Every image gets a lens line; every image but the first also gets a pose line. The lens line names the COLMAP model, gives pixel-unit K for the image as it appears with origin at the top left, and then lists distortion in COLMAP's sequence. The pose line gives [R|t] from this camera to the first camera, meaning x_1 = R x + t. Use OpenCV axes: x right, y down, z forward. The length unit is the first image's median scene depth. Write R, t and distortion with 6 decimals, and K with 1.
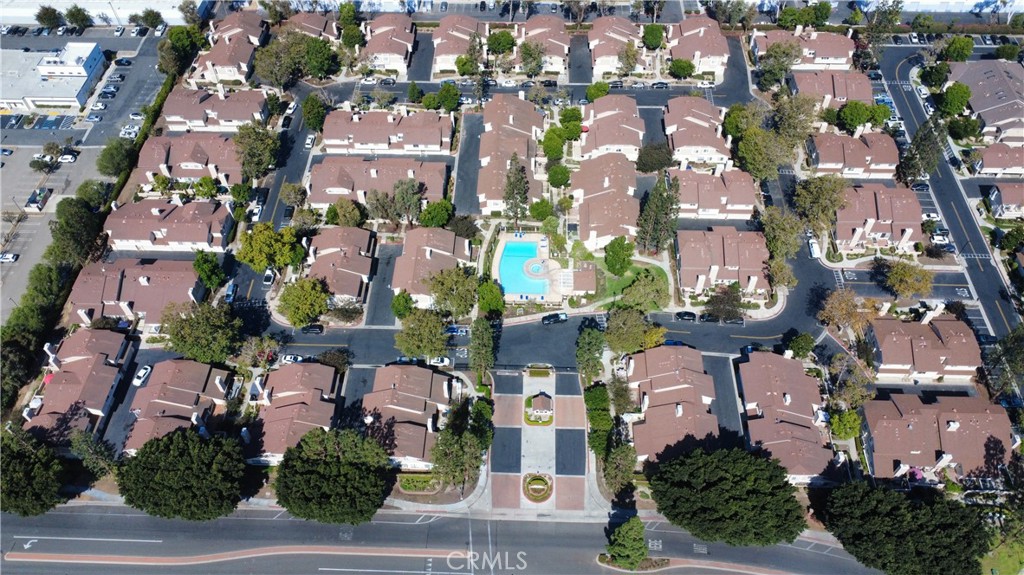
lens RADIAL K [[767.4, 0, 512.0], [0, 767.4, 287.5], [0, 0, 1]] dist [0.004084, -0.001604]
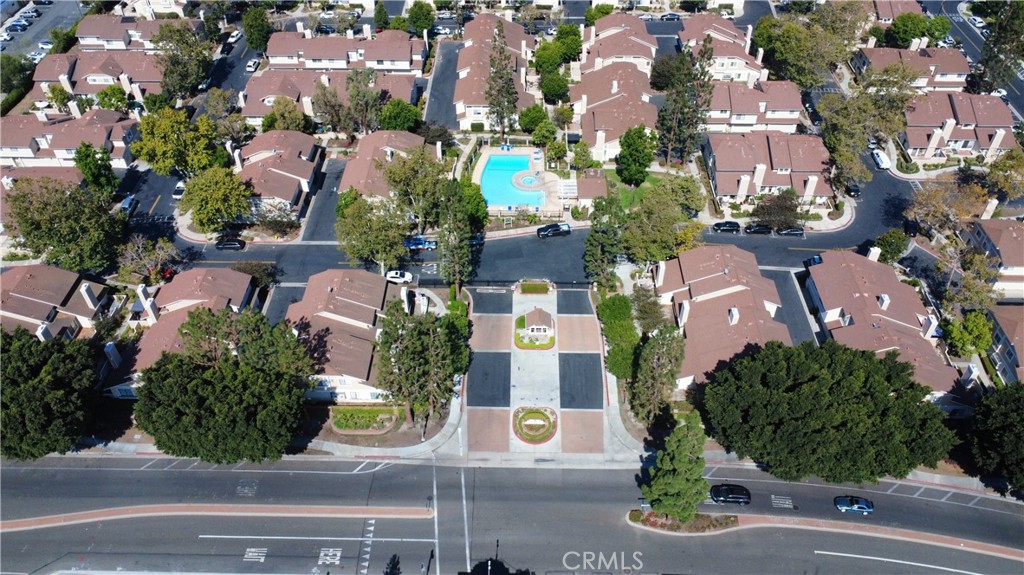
lens RADIAL K [[767.4, 0, 512.0], [0, 767.4, 287.5], [0, 0, 1]] dist [0.004084, -0.001604]
pose [[0.999878, -0.004167, 0.015078, 0.002811], [0.006326, 0.989252, -0.146085, 0.207446], [-0.014307, 0.146162, 0.989157, 0.263978]]
